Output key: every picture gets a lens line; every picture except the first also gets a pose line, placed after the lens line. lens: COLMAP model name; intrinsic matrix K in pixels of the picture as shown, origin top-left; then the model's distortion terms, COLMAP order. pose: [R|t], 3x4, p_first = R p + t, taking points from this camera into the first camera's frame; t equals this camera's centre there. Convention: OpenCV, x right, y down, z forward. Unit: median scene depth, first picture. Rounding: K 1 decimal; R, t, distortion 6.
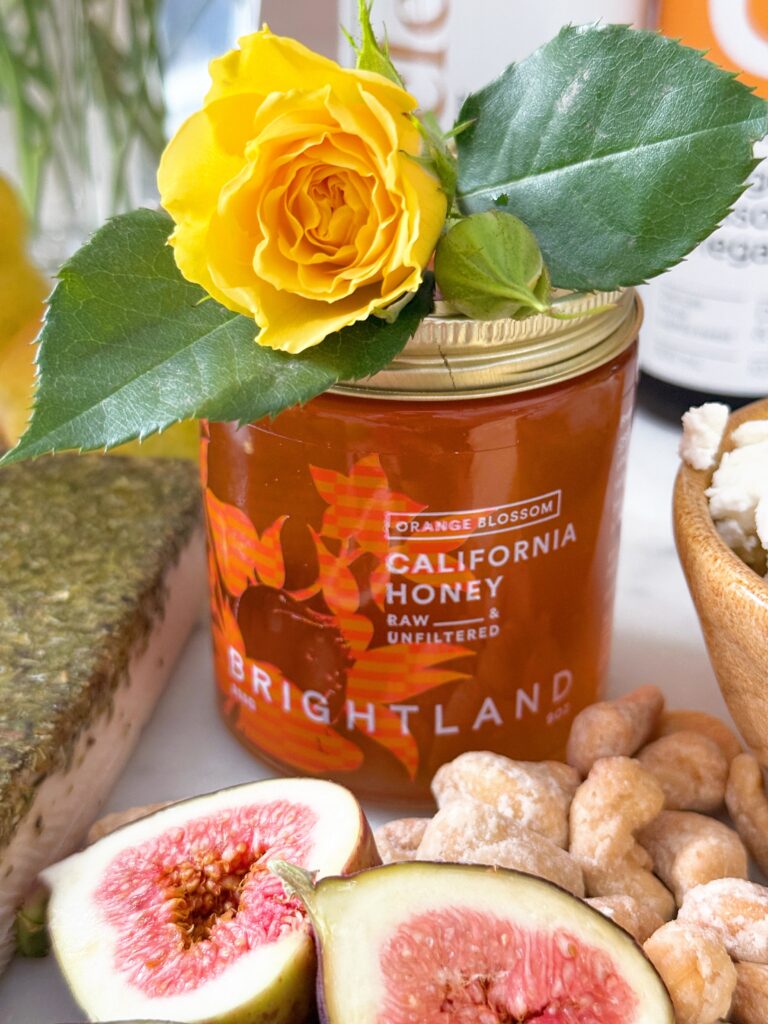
lens RADIAL K [[1532.3, 0, 376.9], [0, 1532.3, 503.5], [0, 0, 1]] dist [0.091307, 0.000000]
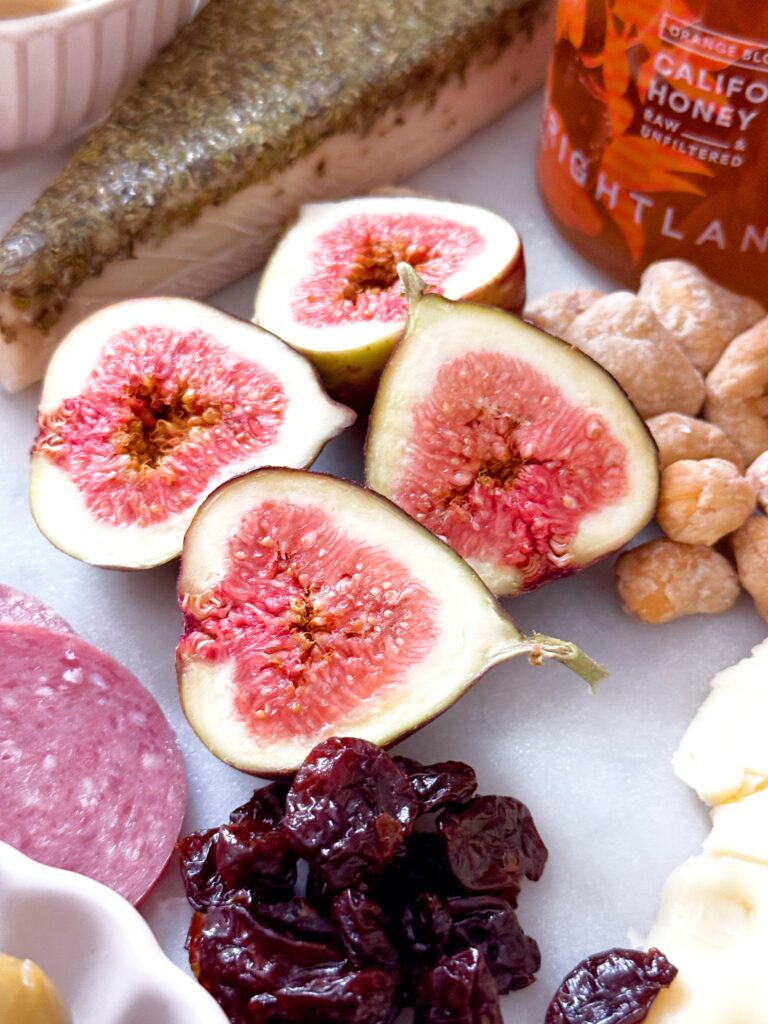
lens RADIAL K [[1532.3, 0, 344.3], [0, 1532.3, 521.7], [0, 0, 1]] dist [0.091307, 0.000000]
pose [[0.820864, 0.463324, -0.333937, 0.332856], [-0.293174, 0.843624, 0.449831, -0.110329], [0.490134, -0.271349, 0.828335, -0.081724]]
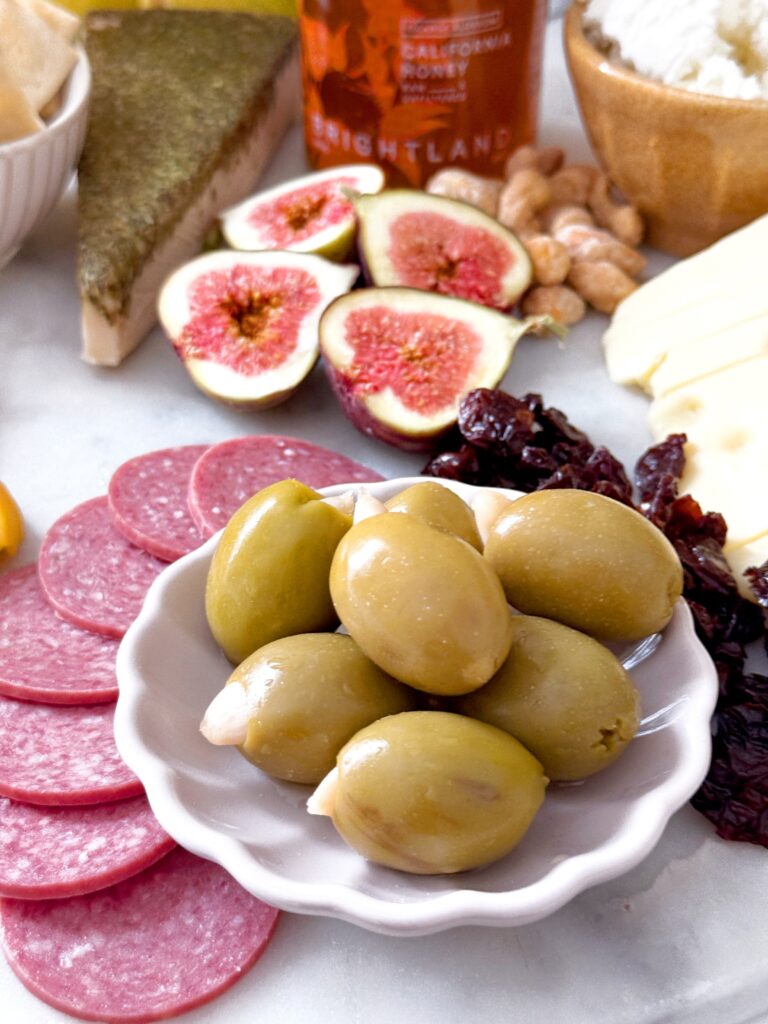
lens RADIAL K [[1532.3, 0, 390.2], [0, 1532.3, 517.4], [0, 0, 1]] dist [0.091307, 0.000000]
pose [[0.999093, 0.029477, -0.030741, 0.063683], [-0.022863, 0.980172, 0.196823, 0.217386], [0.035934, -0.195942, 0.979957, -0.894180]]
